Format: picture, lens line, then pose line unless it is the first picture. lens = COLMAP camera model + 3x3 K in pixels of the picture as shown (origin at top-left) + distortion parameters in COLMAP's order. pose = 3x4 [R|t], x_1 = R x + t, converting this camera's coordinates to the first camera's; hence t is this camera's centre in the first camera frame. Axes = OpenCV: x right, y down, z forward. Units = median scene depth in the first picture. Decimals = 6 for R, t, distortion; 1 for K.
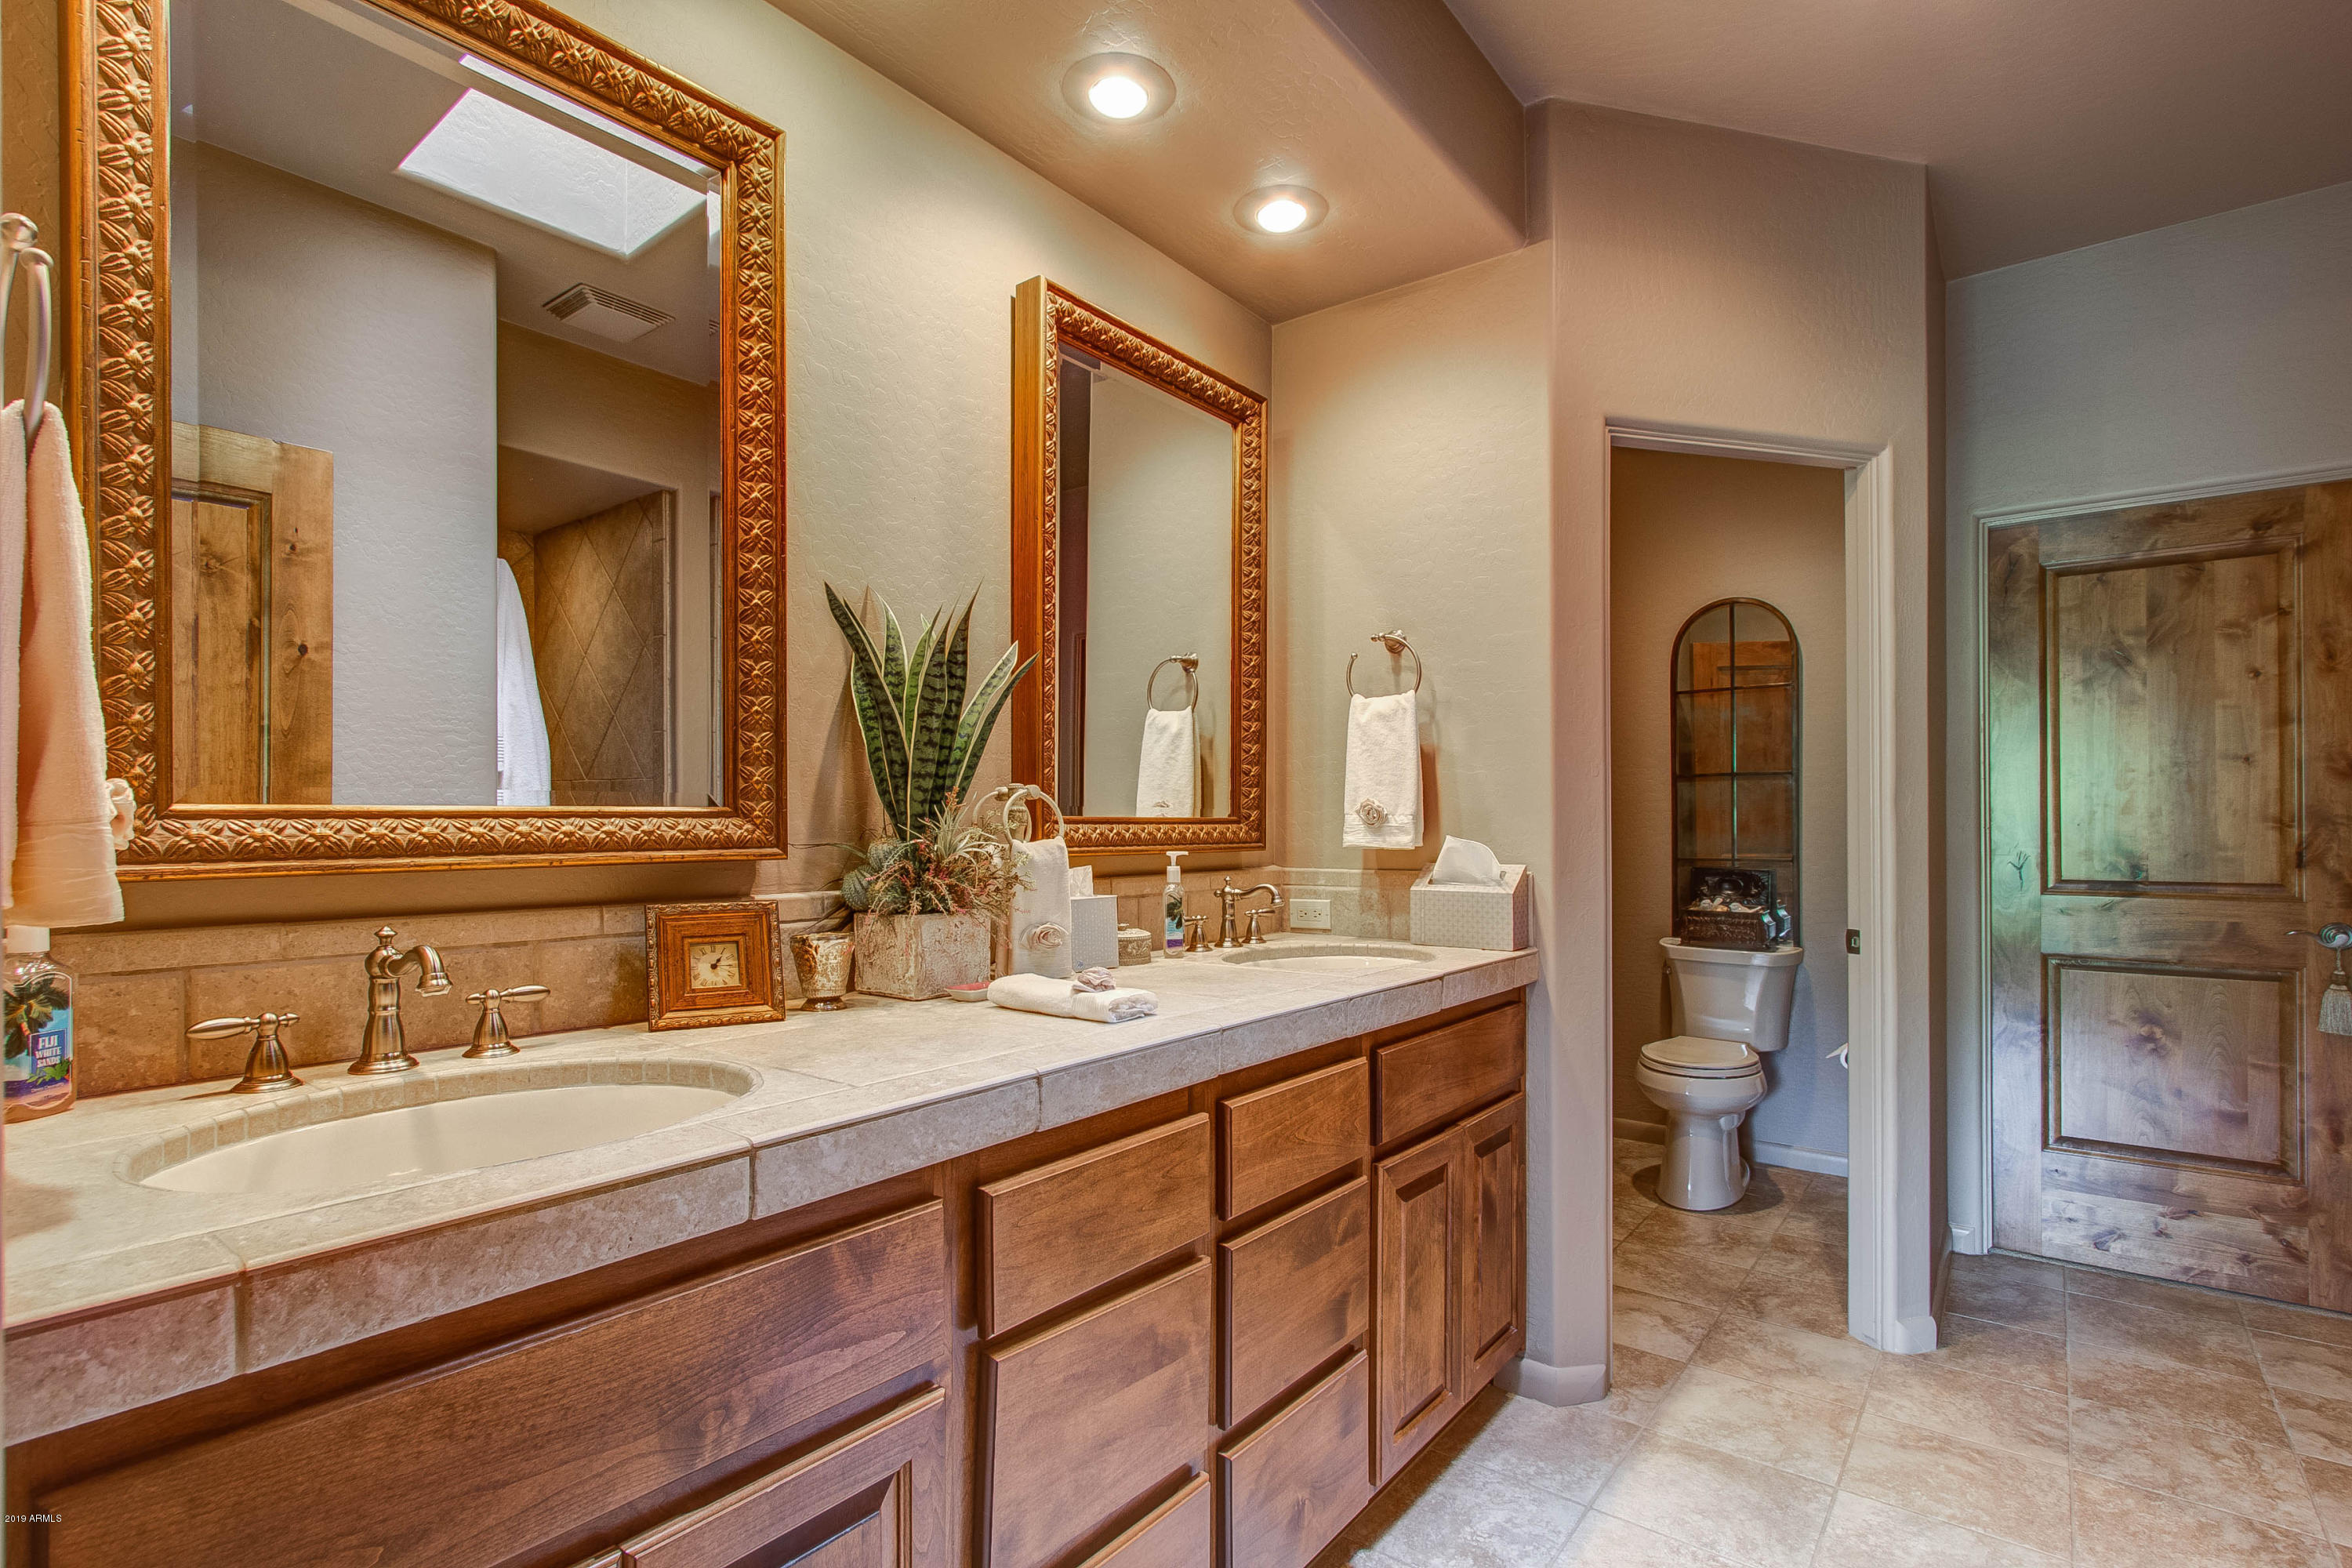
lens RADIAL K [[1113.0, 0, 1173.8], [0, 1113.0, 797.0], [0, 0, 1]] dist [-0.010308, 0.002252]
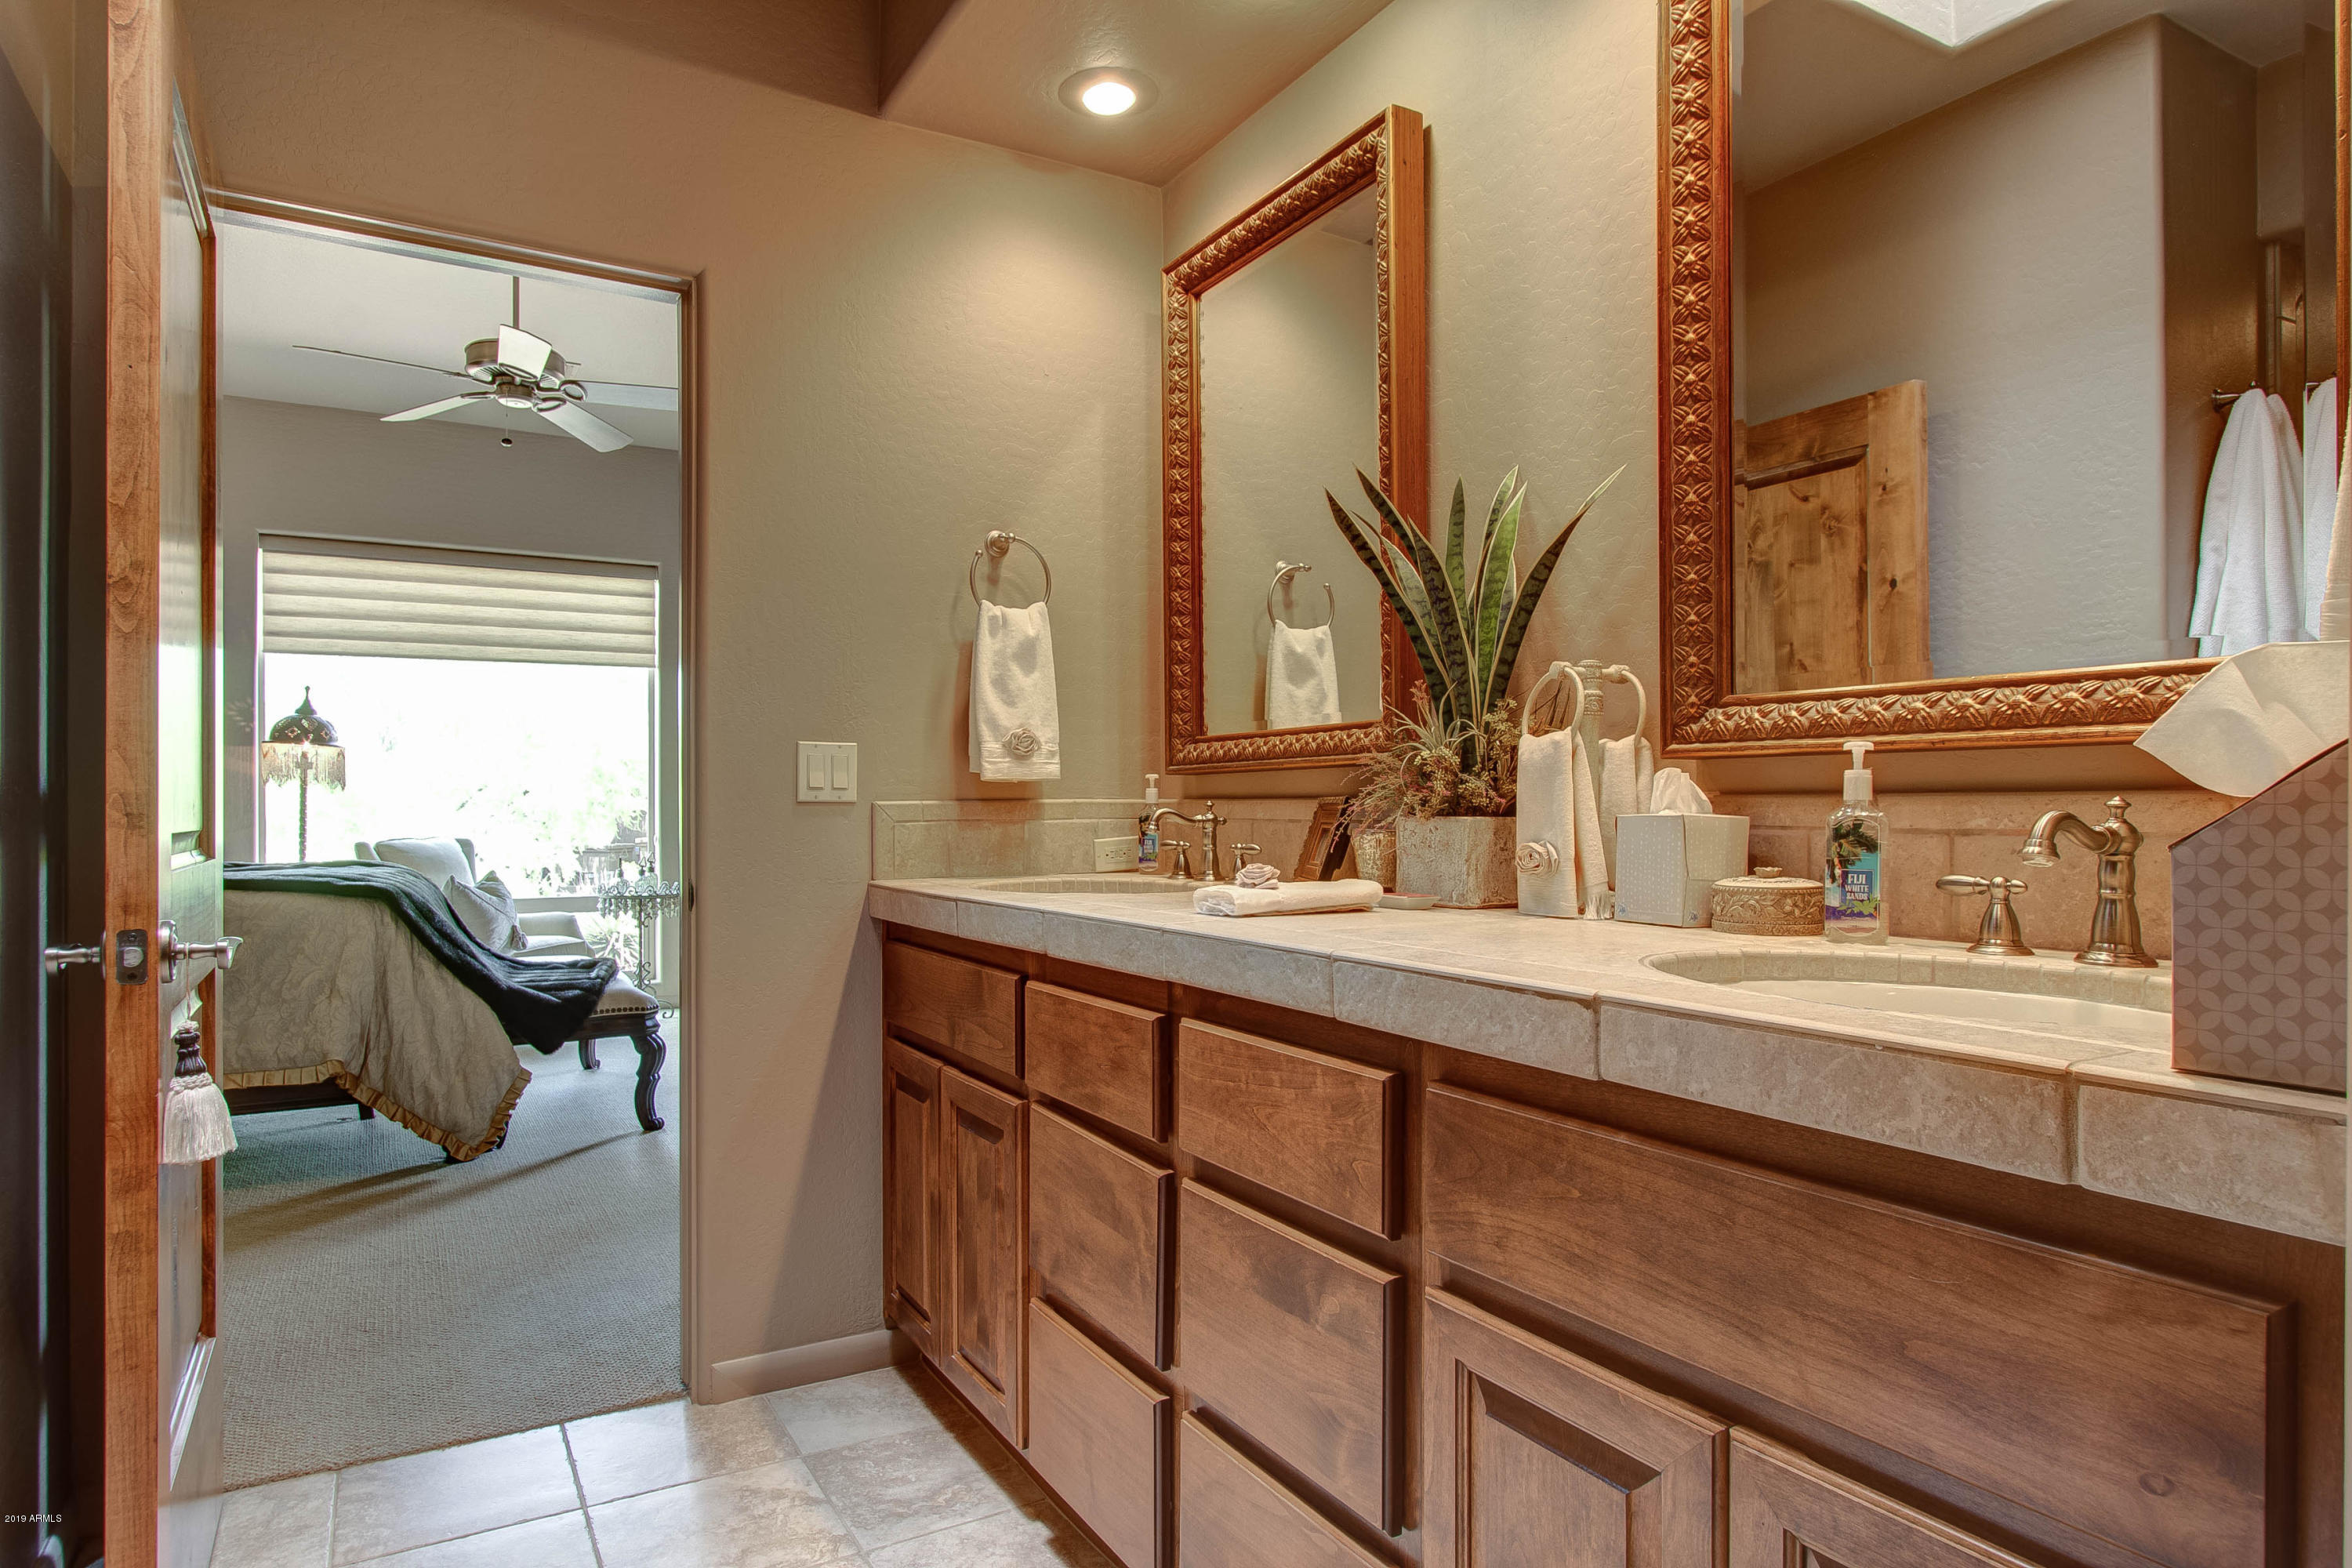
lens RADIAL K [[1378.4, 0, 1176.4], [0, 1378.4, 795.3], [0, 0, 1]] dist [-0.028555, -0.000223]
pose [[-0.369202, -0.005049, -0.929336, 0.758393], [0.021224, 0.999679, -0.013863, 0.079623], [0.929107, -0.024842, -0.368976, 0.995451]]
